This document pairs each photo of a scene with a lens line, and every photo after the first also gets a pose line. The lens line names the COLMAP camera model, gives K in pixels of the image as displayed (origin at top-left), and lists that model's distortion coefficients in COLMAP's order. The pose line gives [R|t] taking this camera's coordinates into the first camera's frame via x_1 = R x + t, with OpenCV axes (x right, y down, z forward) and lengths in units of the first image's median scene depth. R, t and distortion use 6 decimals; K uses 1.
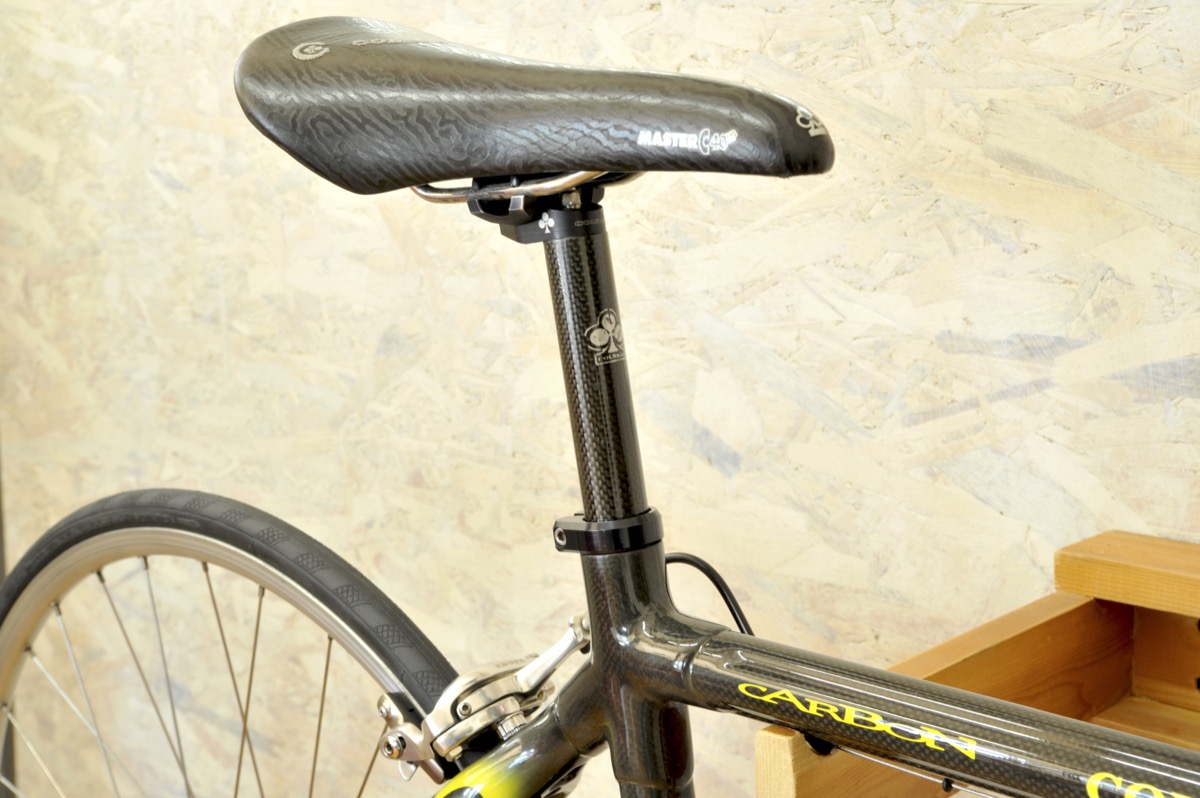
lens RADIAL K [[1728.9, 0, 601.0], [0, 1728.9, 392.7], [0, 0, 1]] dist [0.138207, 0.000000]
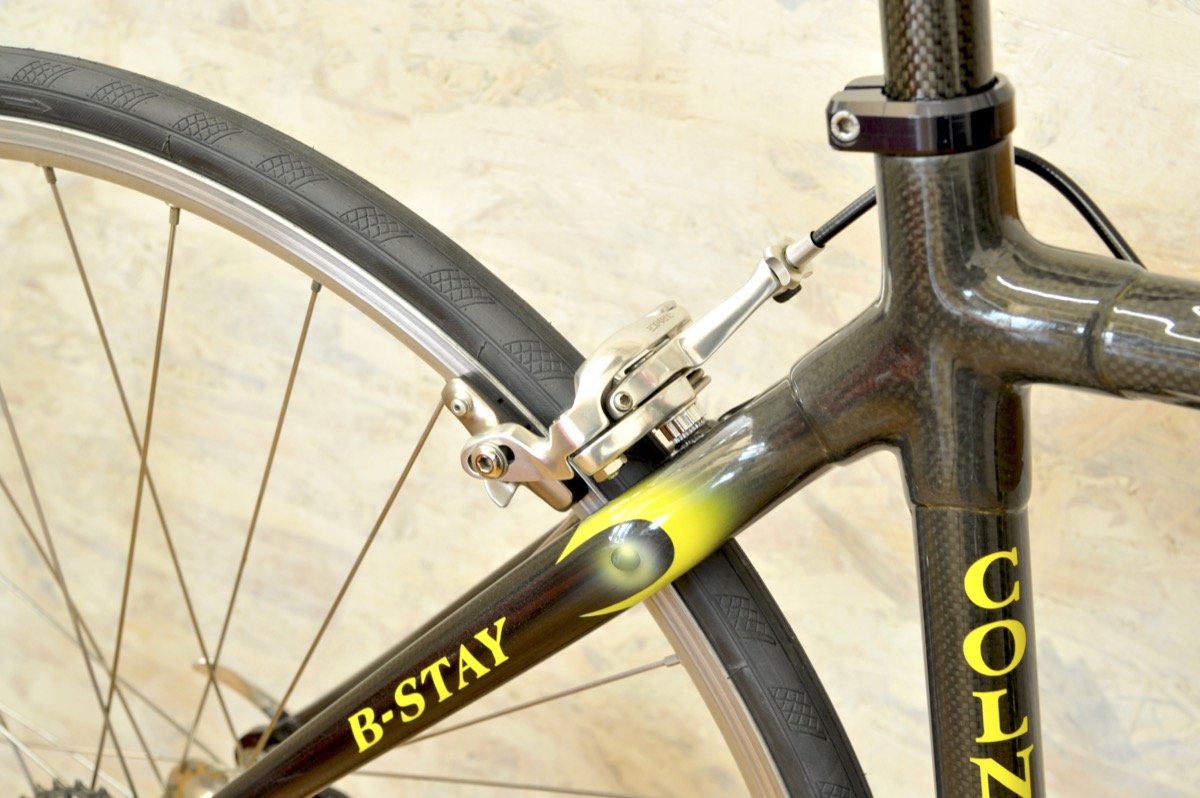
lens RADIAL K [[2056.4, 0, 599.2], [0, 2056.4, 394.7], [0, 0, 1]] dist [0.189633, 0.000000]
pose [[0.974840, -0.063202, 0.213756, -0.204889], [0.009766, 0.970150, 0.242309, -0.001968], [-0.222690, -0.234125, 0.946359, 0.242803]]
